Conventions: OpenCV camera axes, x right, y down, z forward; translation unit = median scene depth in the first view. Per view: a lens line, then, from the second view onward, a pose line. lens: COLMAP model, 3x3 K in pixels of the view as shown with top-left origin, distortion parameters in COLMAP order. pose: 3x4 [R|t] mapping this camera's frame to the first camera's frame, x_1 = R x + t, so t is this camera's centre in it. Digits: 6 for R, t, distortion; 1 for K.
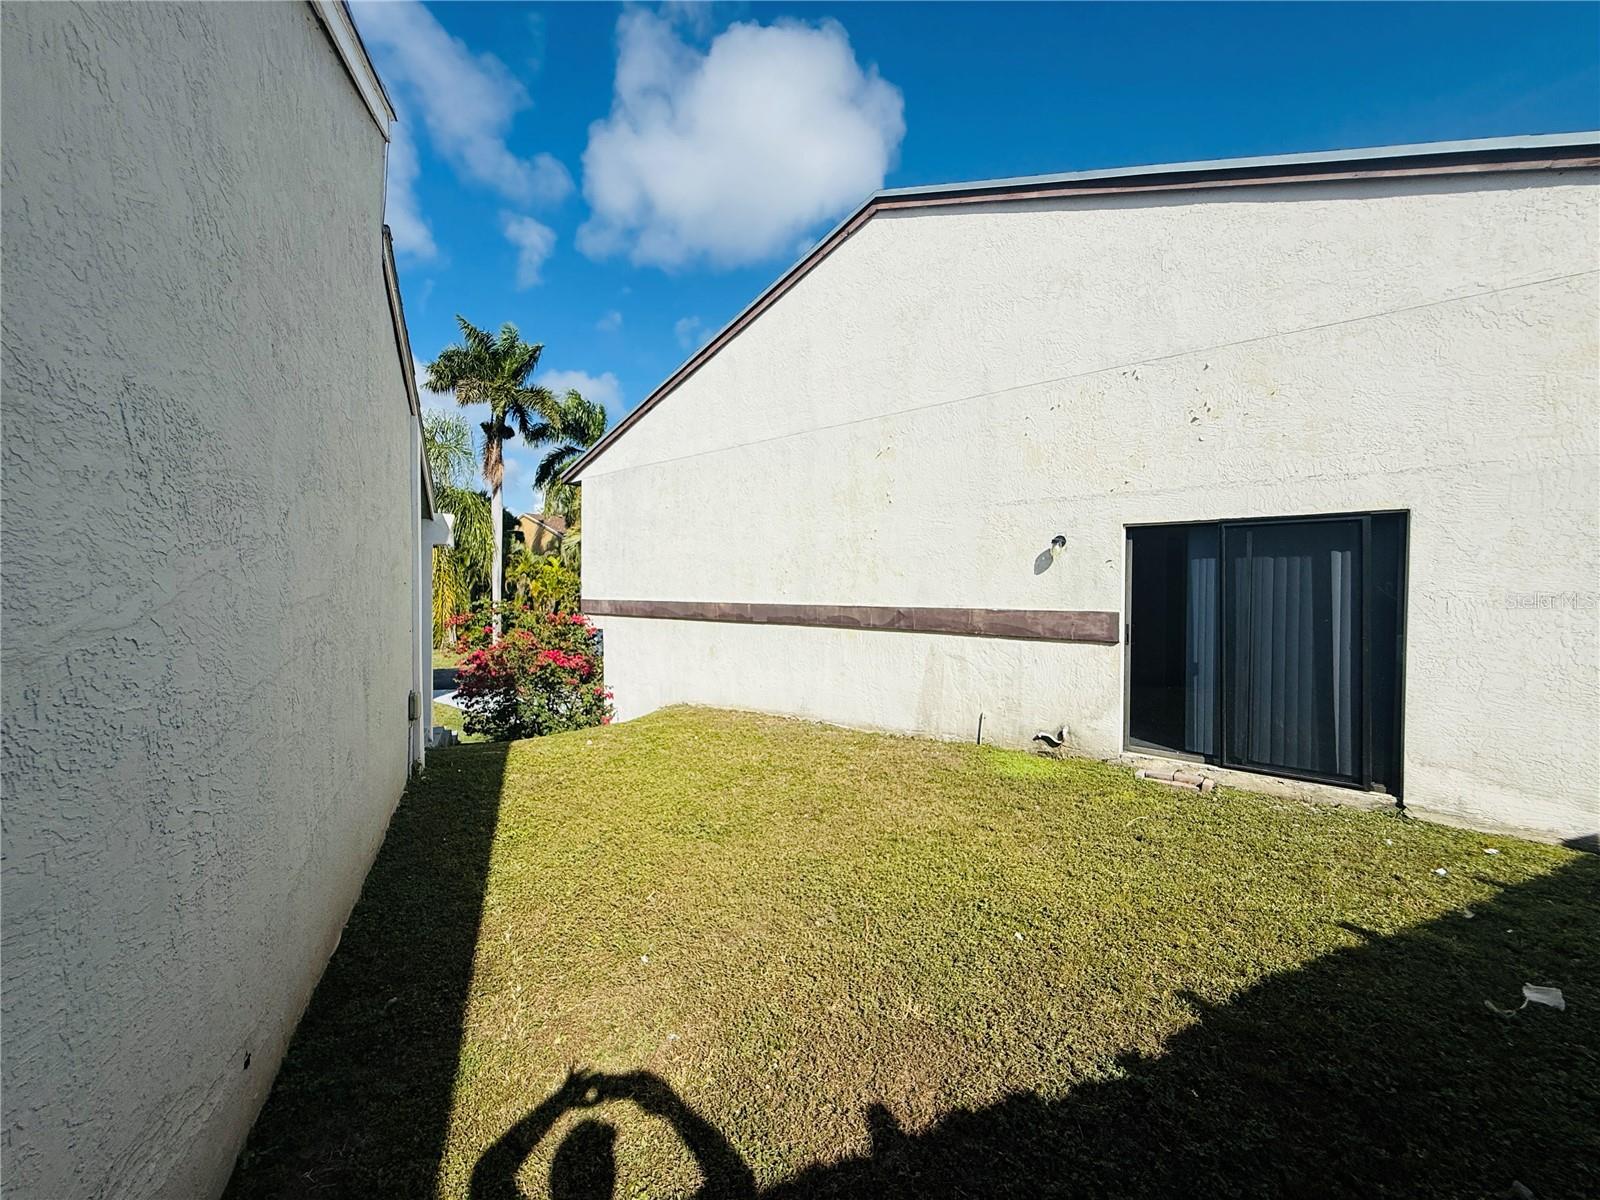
lens RADIAL K [[640.1, 0, 795.0], [0, 640.1, 599.3], [0, 0, 1]] dist [0.000724, 0.000257]
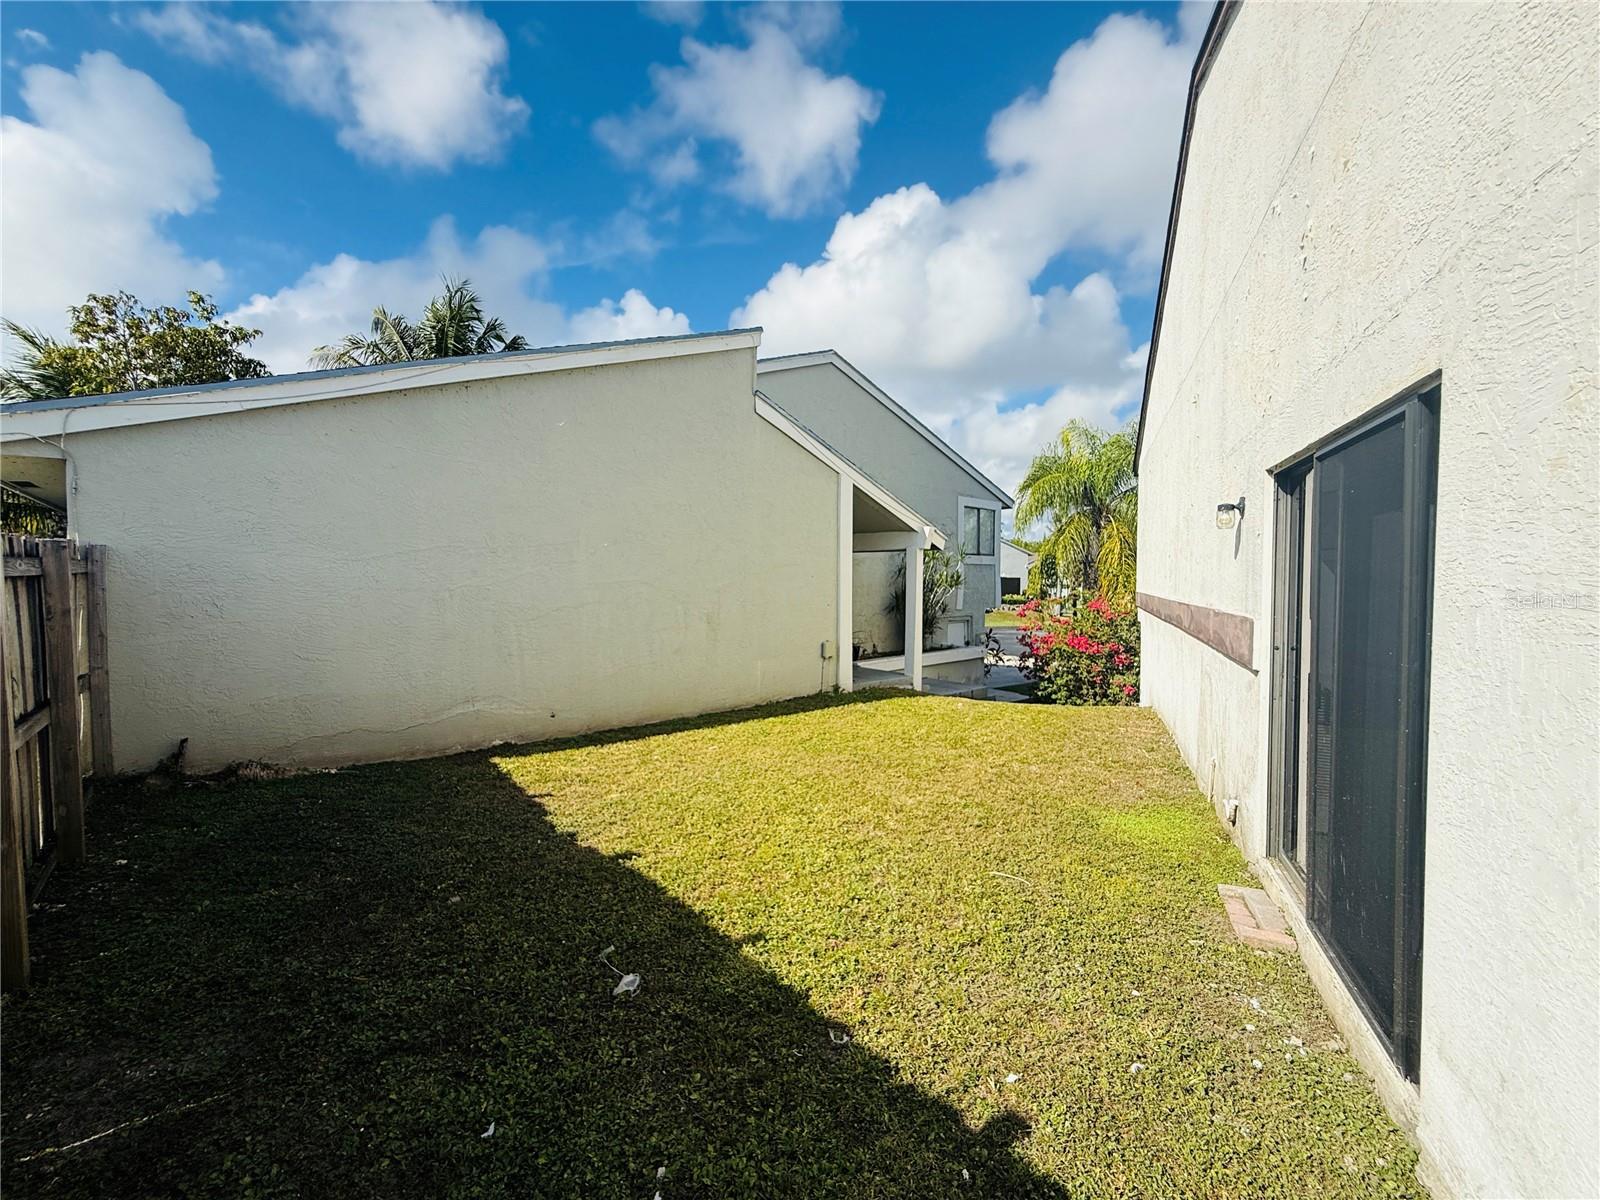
lens RADIAL K [[640.1, 0, 795.0], [0, 640.1, 599.3], [0, 0, 1]] dist [0.000724, 0.000257]
pose [[0.282915, 0.023190, -0.958865, 0.931058], [-0.006583, 0.999731, 0.022236, -0.009328], [0.959122, 0.000021, 0.282992, 0.407161]]
